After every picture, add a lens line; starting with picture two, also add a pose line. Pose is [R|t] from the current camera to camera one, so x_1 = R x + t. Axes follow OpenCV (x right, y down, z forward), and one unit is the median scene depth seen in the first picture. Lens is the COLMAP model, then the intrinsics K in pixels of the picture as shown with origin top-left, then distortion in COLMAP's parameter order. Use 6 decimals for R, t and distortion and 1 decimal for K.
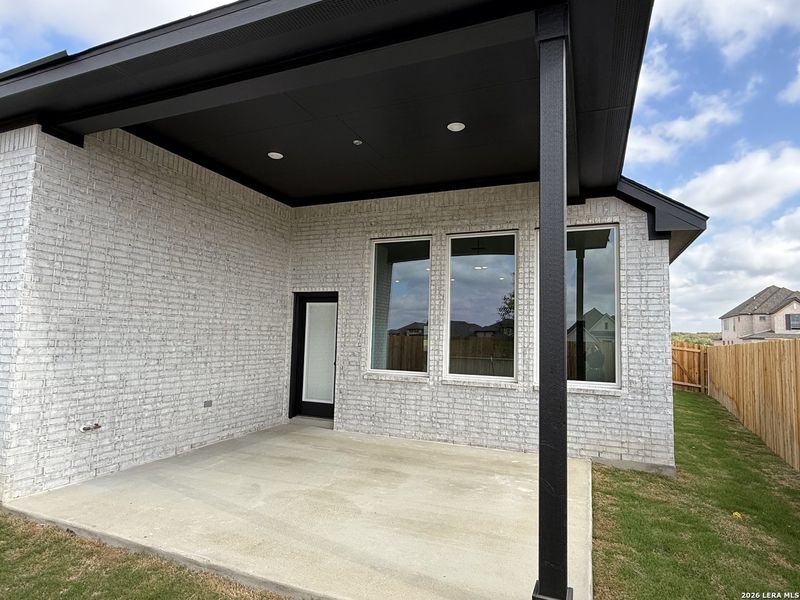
lens RADIAL K [[457.9, 0, 397.7], [0, 457.9, 300.3], [0, 0, 1]] dist [-0.002763, 0.001514]
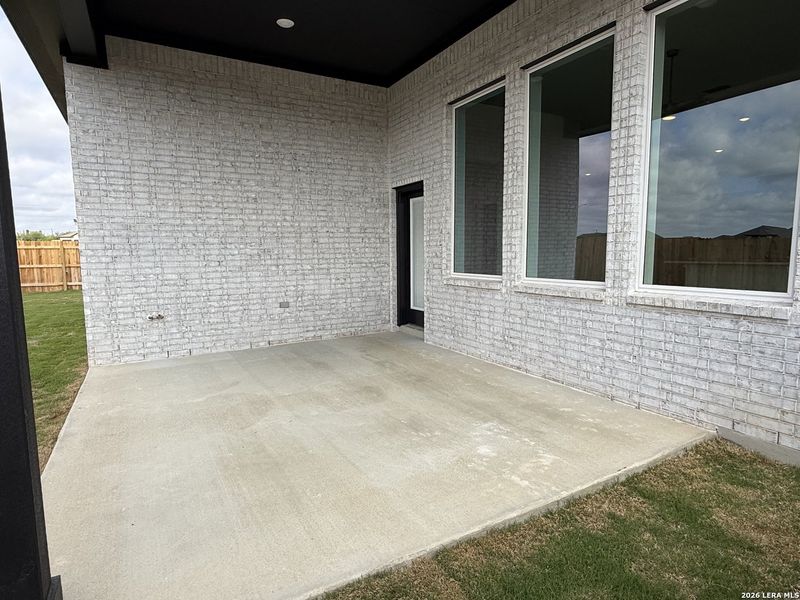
lens RADIAL K [[457.9, 0, 400.9], [0, 457.9, 302.0], [0, 0, 1]] dist [-0.002763, 0.001514]
pose [[0.789854, 0.033918, -0.612356, 0.452483], [0.079907, 0.984267, 0.157587, 0.082113], [0.608067, -0.173402, 0.774717, 0.378955]]
